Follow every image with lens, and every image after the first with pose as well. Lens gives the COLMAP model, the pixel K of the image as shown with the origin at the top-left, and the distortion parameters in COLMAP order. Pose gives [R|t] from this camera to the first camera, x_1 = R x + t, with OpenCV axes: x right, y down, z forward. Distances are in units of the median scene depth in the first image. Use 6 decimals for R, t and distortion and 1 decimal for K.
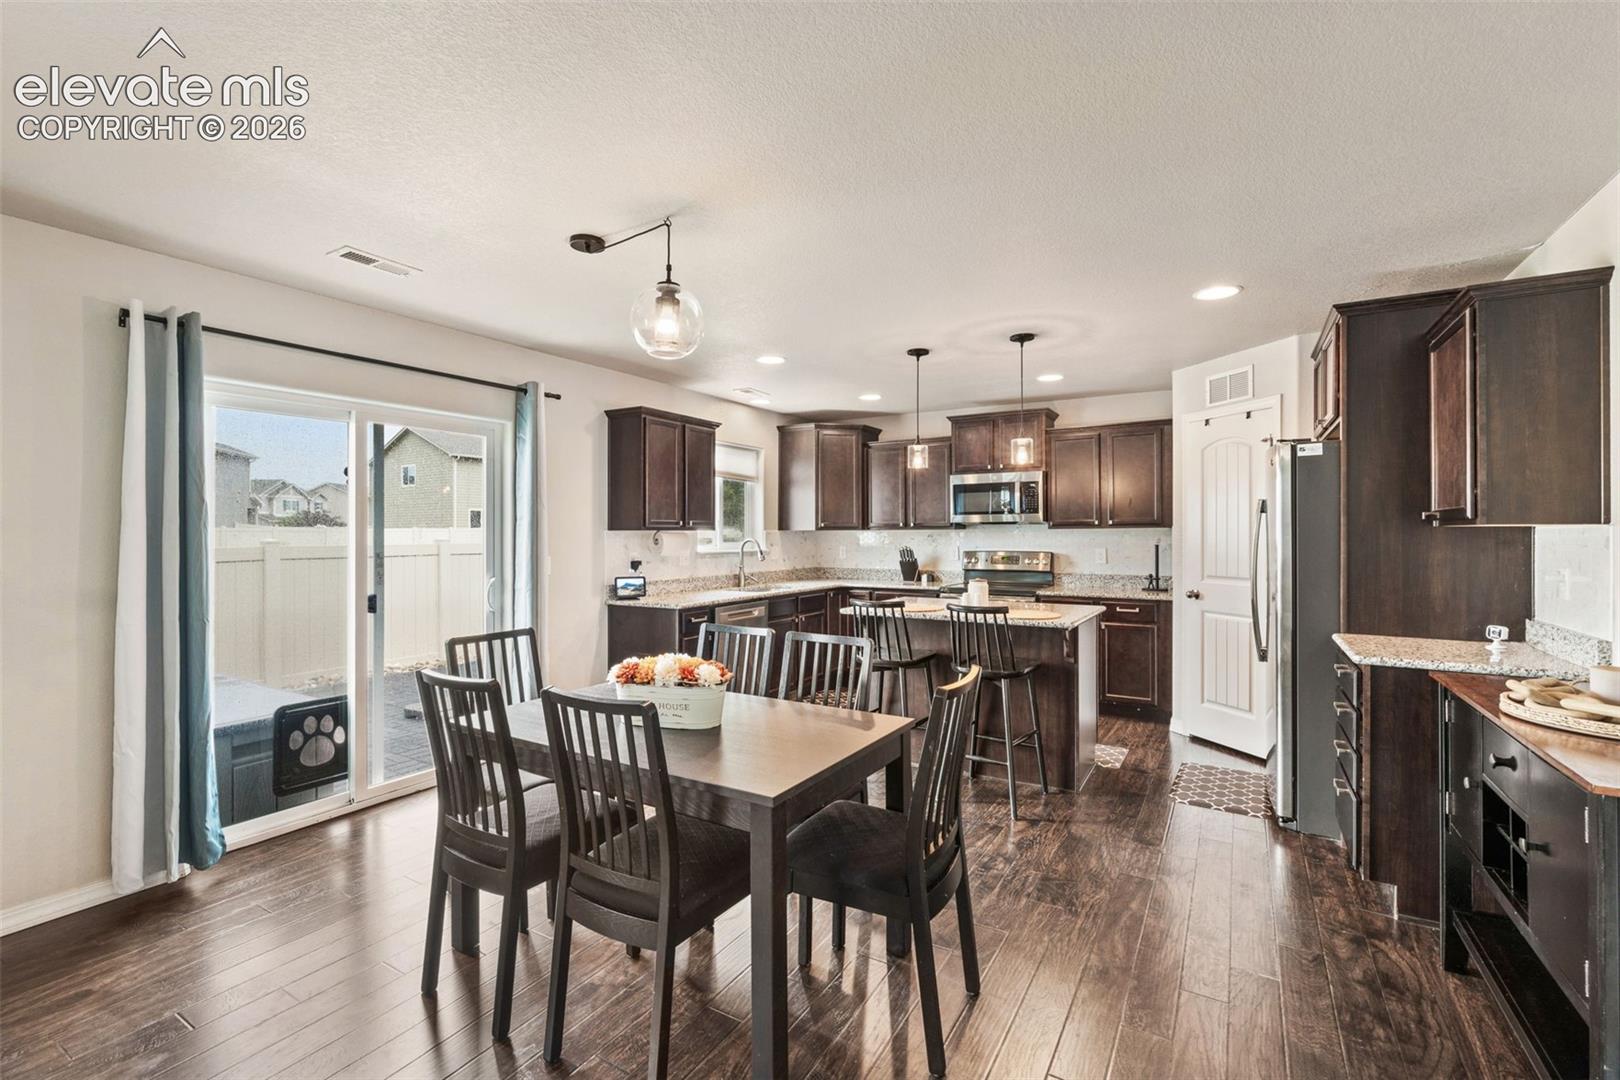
lens RADIAL K [[714.4, 0, 809.7], [0, 714.4, 532.3], [0, 0, 1]] dist [-0.001148, 0.000007]
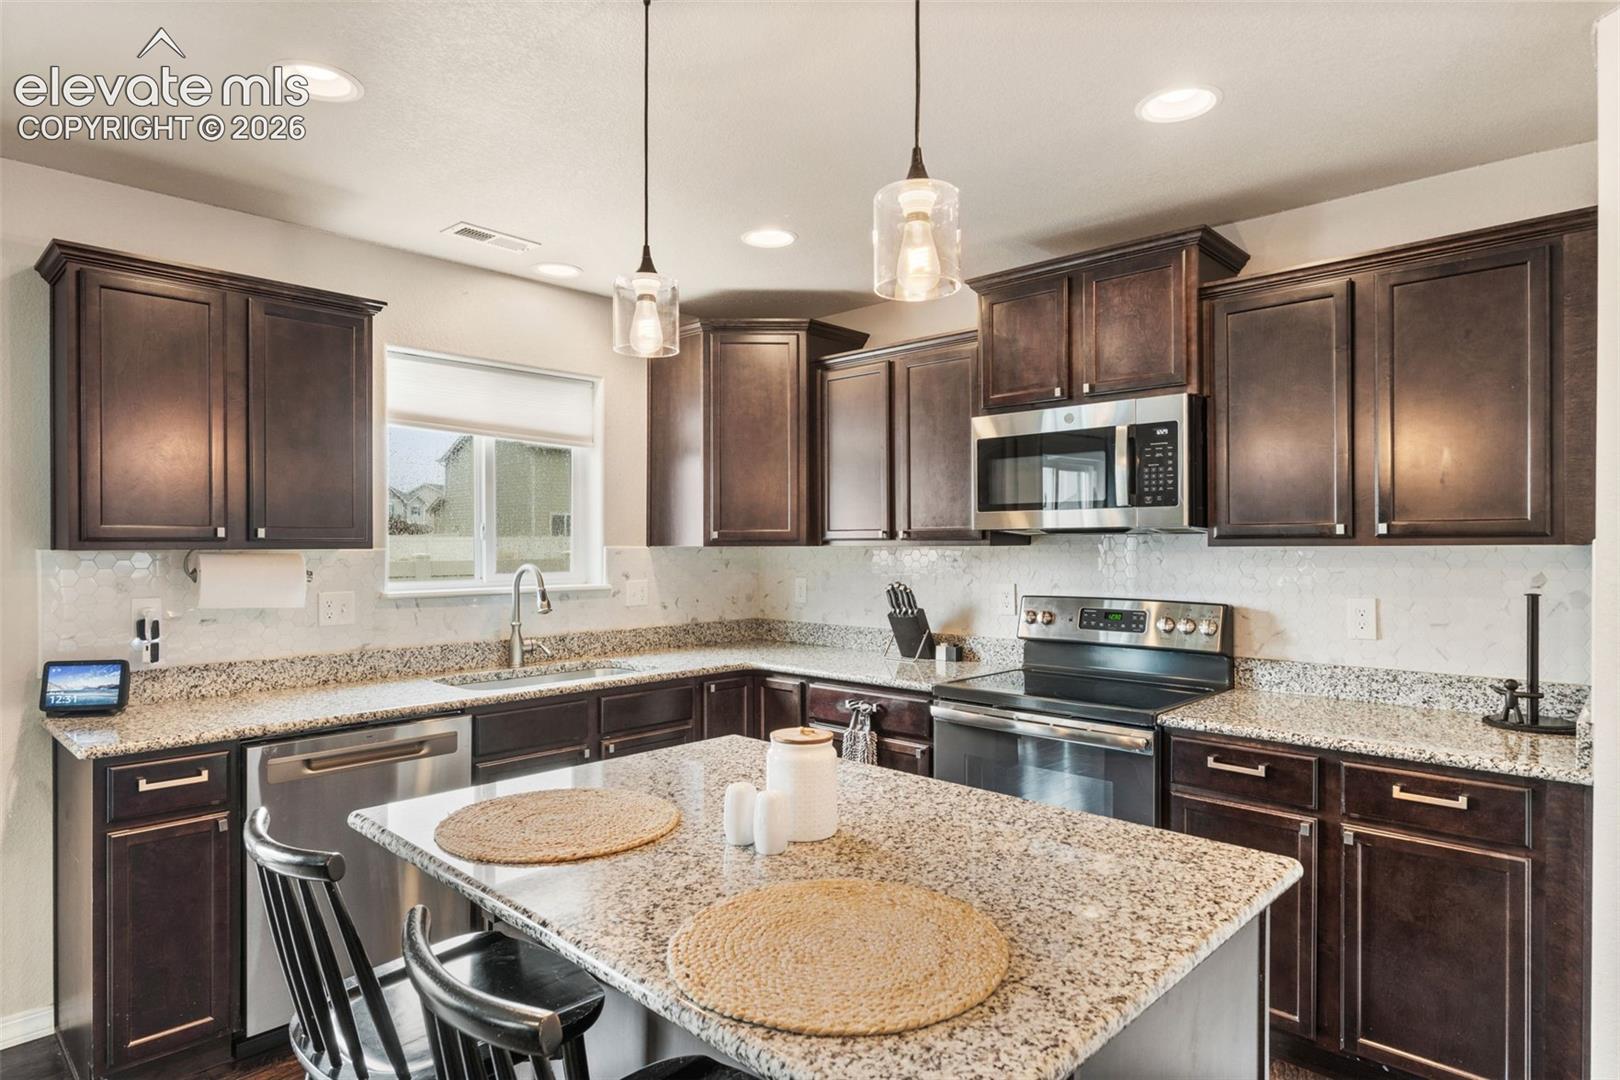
lens RADIAL K [[908.3, 0, 810.4], [0, 908.3, 547.1], [0, 0, 1]] dist [0.000523, 0.000547]
pose [[0.976427, 0.003278, -0.215823, 0.254283], [-0.002073, 0.999981, 0.005807, -0.007205], [0.215838, -0.005222, 0.976415, 0.526027]]
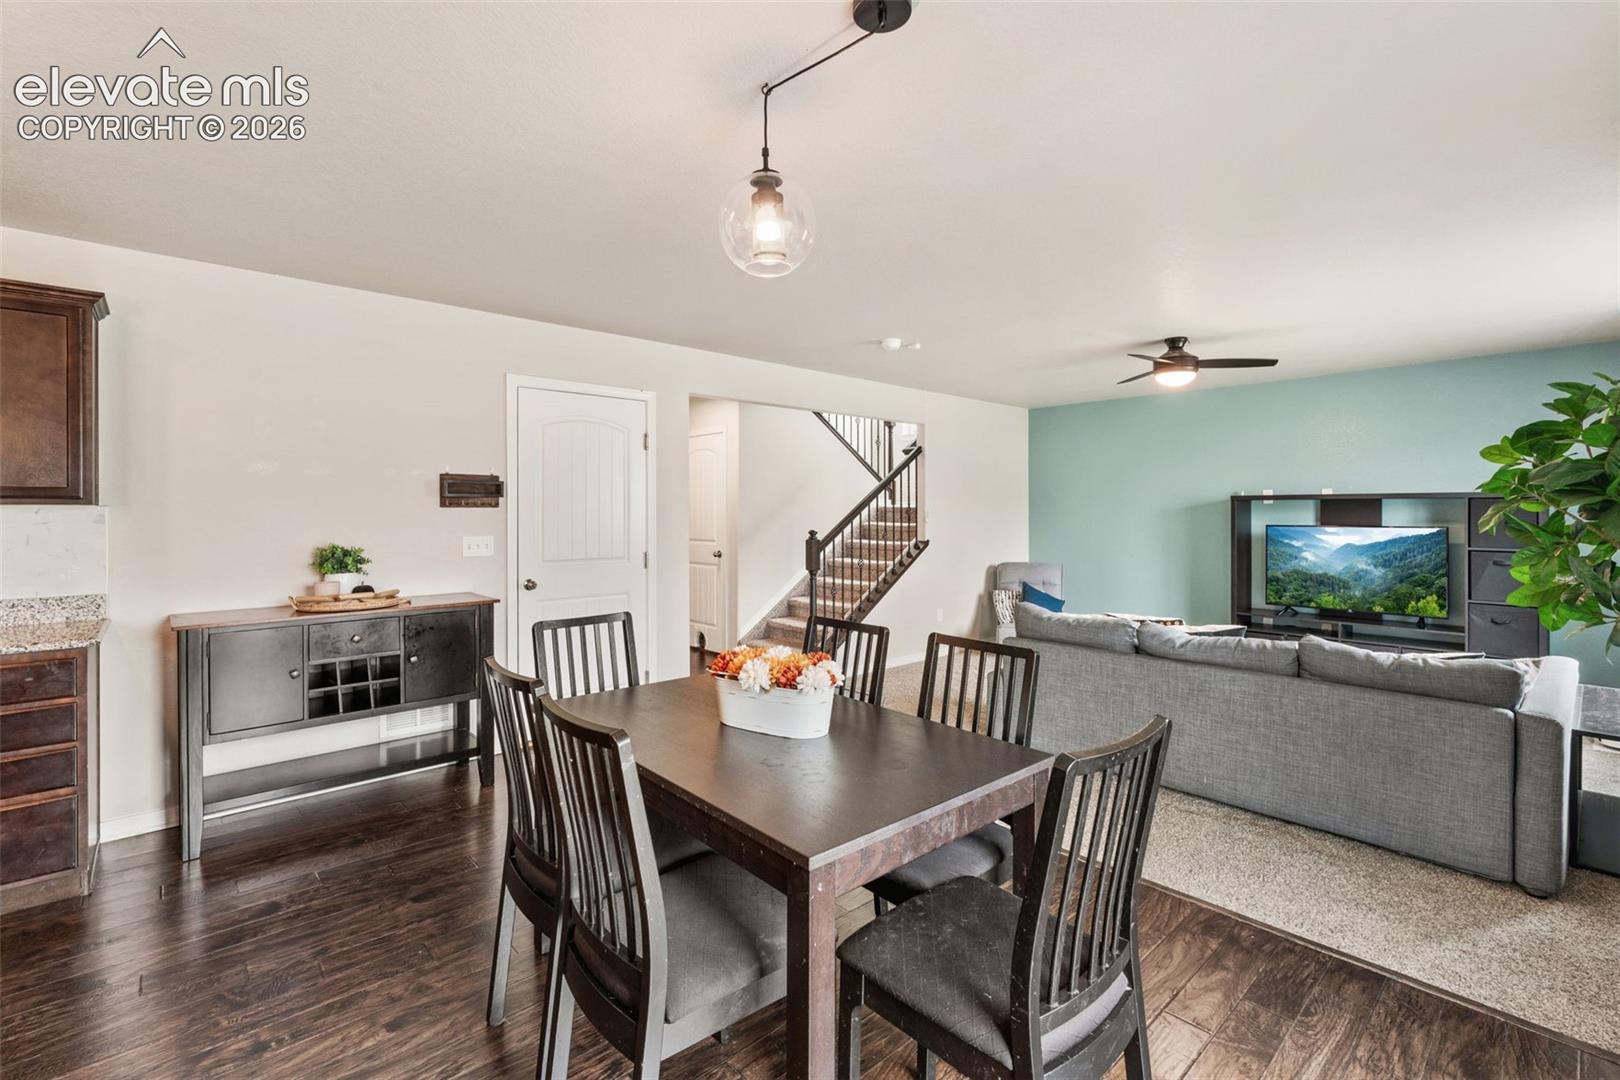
lens RADIAL K [[722.7, 0, 810.8], [0, 722.7, 520.2], [0, 0, 1]] dist [-0.001592, 0.000085]
pose [[-0.958527, 0.000968, 0.285000, -0.216390], [0.004343, 0.999928, 0.011209, 0.003361], [-0.284968, 0.011982, -0.958462, 0.811308]]
